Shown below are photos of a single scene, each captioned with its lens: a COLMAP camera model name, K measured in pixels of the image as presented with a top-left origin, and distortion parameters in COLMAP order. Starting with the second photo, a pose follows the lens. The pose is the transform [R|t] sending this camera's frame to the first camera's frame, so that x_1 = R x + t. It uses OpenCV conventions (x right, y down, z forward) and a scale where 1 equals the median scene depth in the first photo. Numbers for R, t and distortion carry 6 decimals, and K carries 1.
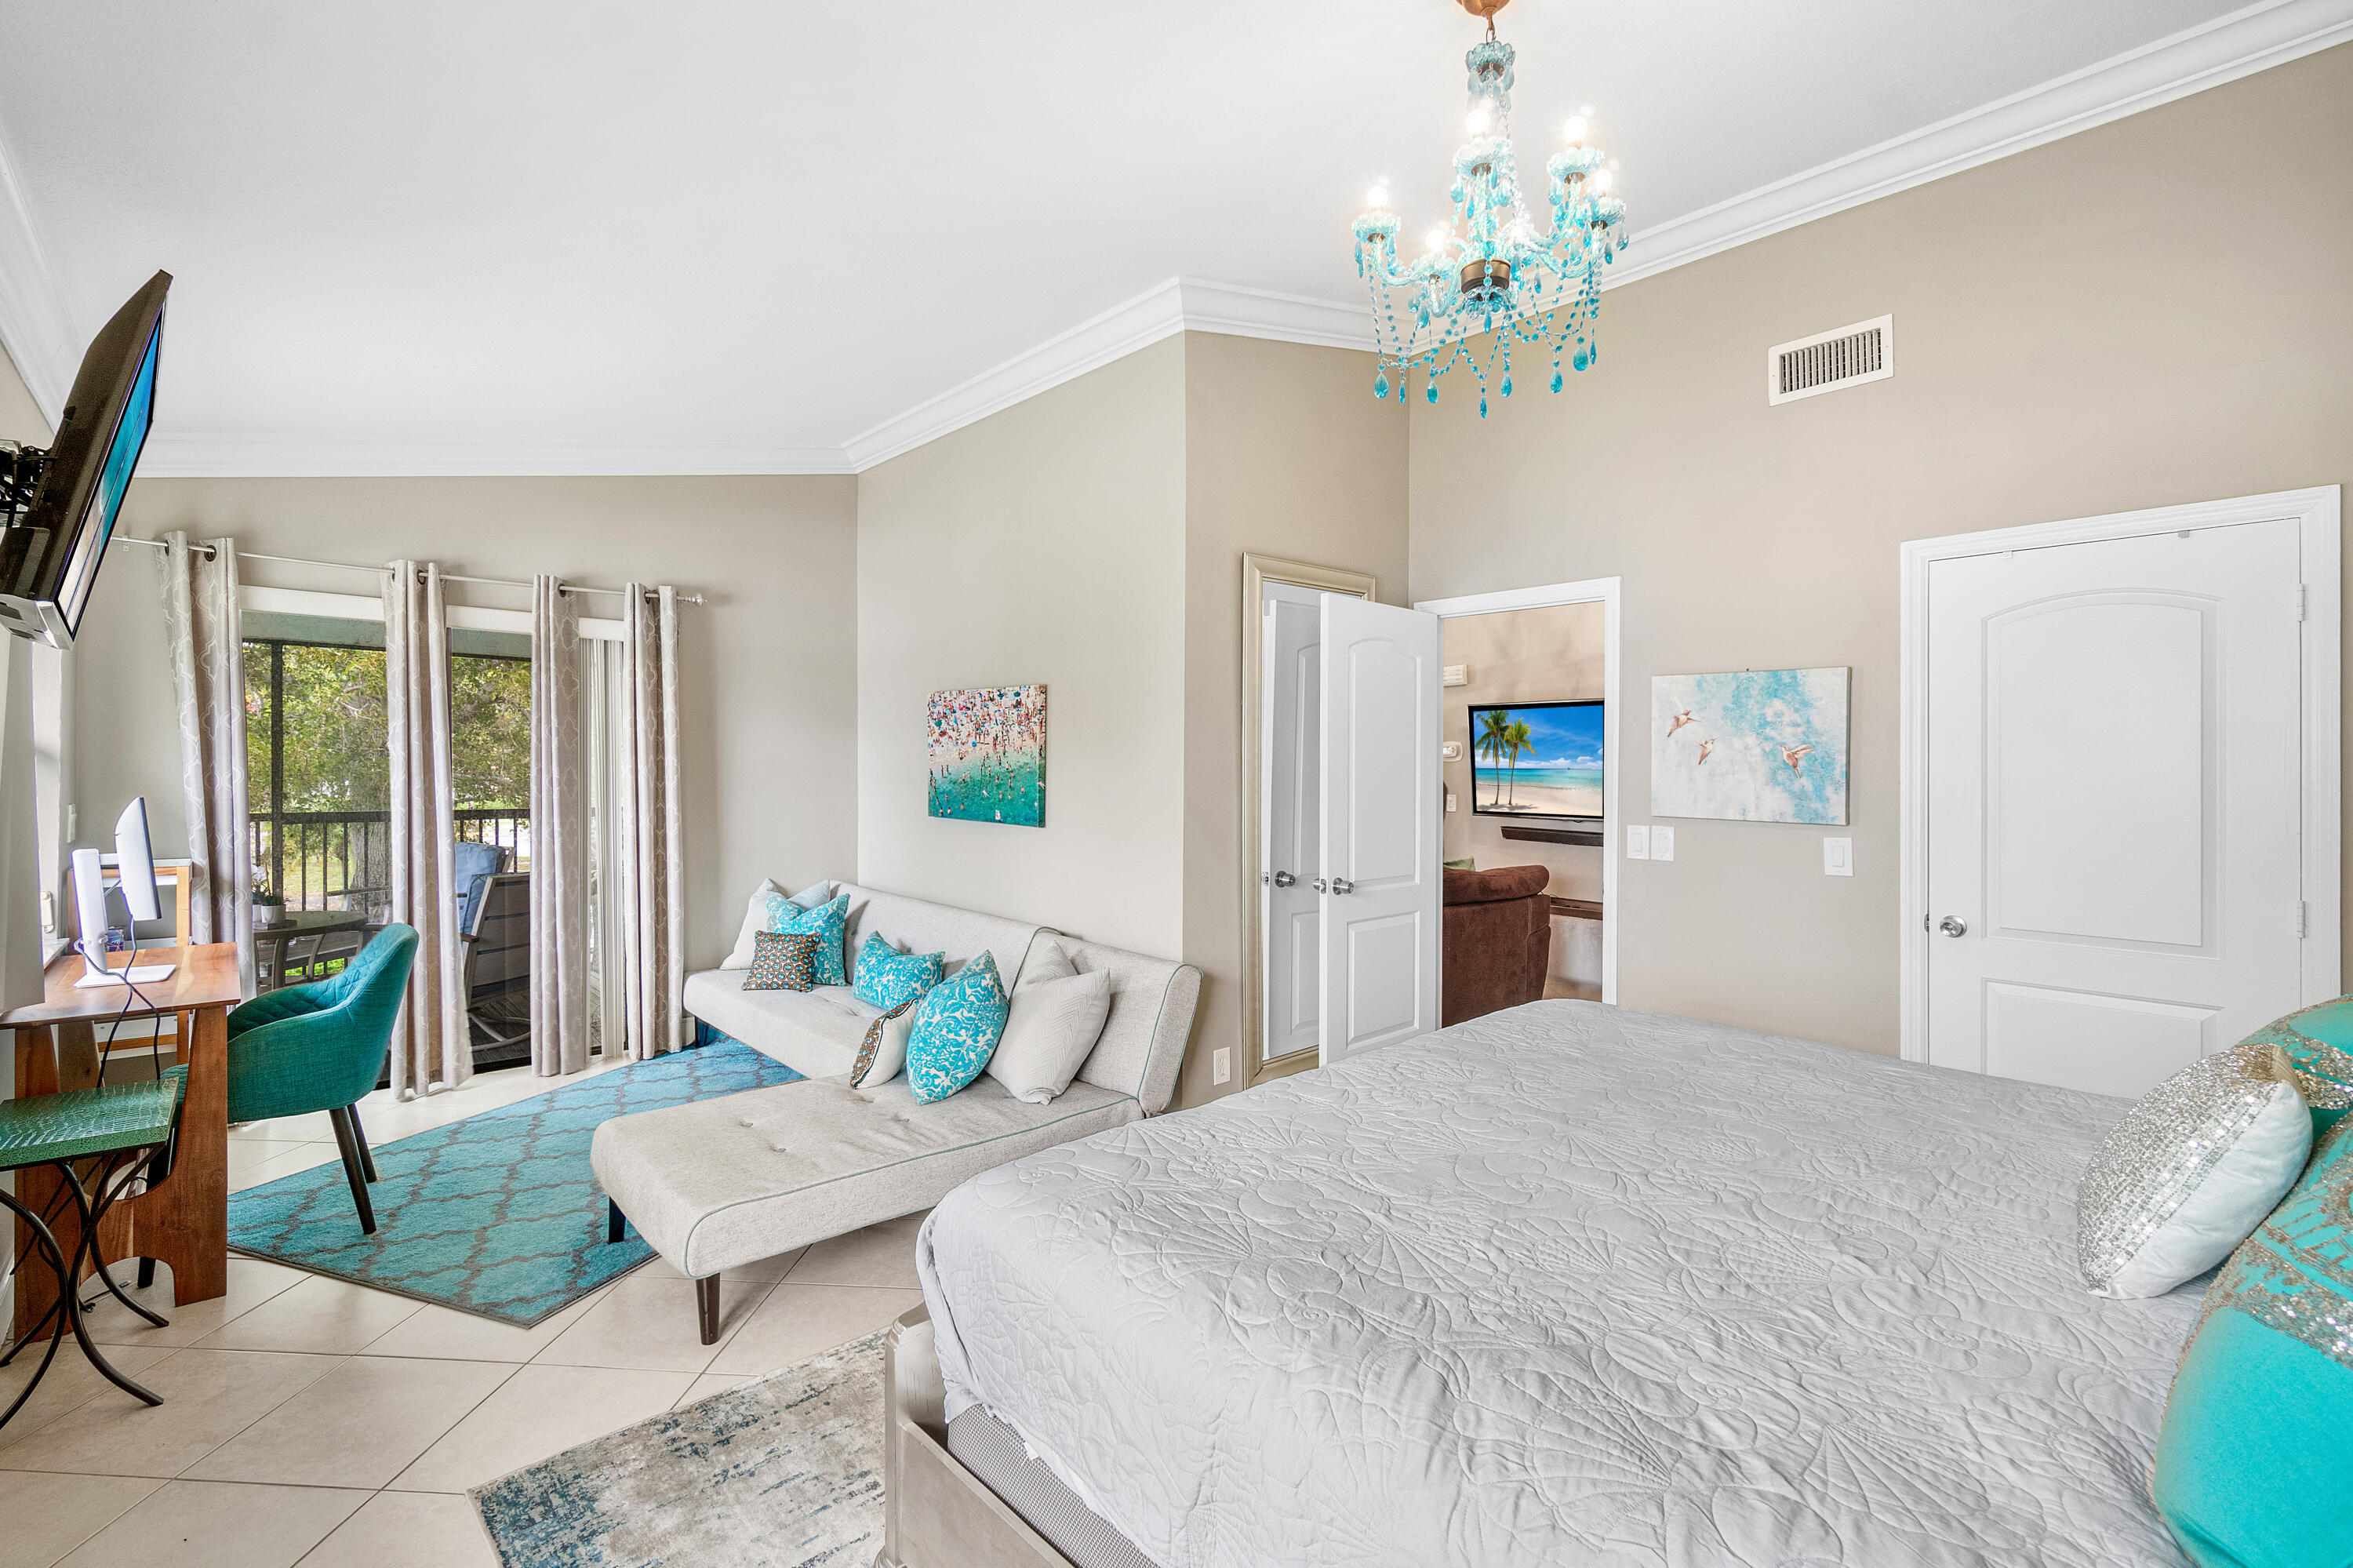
lens RADIAL K [[1031.2, 0, 1188.4], [0, 1031.2, 787.0], [0, 0, 1]] dist [-0.002270, 0.000448]
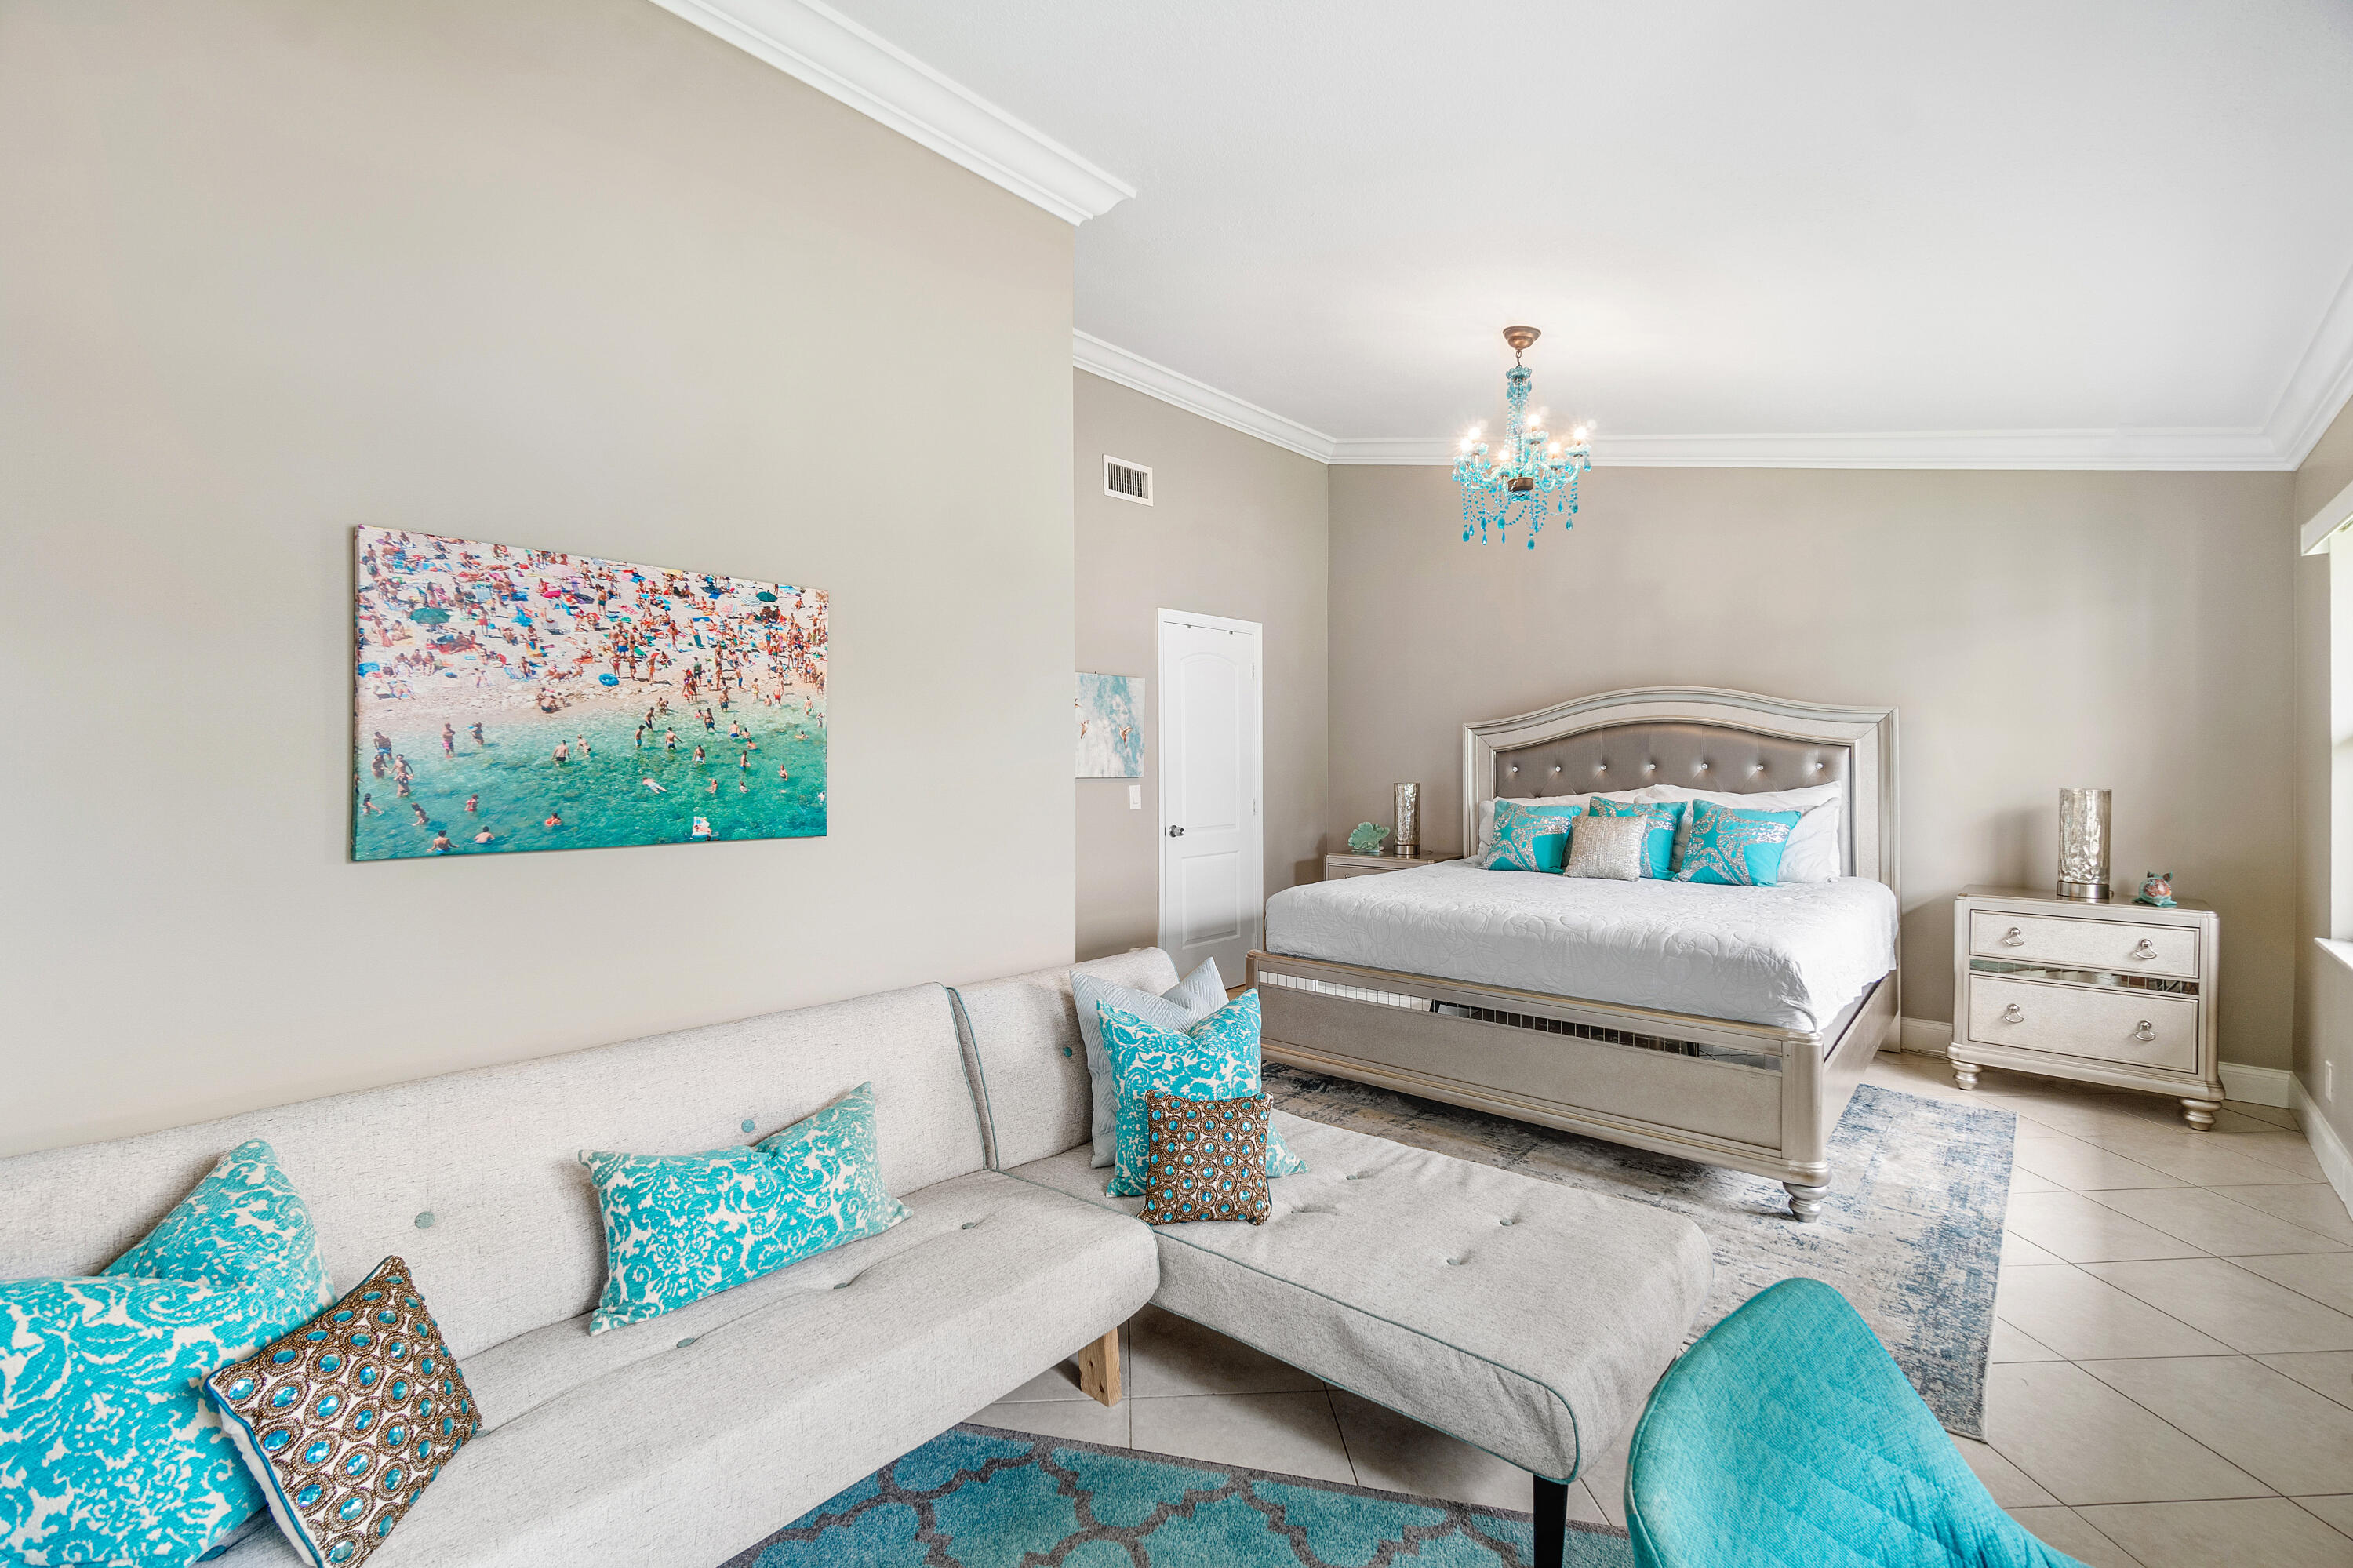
lens RADIAL K [[1031.2, 0, 1152.2], [0, 1031.2, 783.7], [0, 0, 1]] dist [-0.002270, 0.000448]
pose [[-0.088970, -0.032077, 0.995518, -0.707741], [0.025252, 0.999087, 0.034449, -0.005550], [-0.995714, 0.028204, -0.088079, 0.829297]]
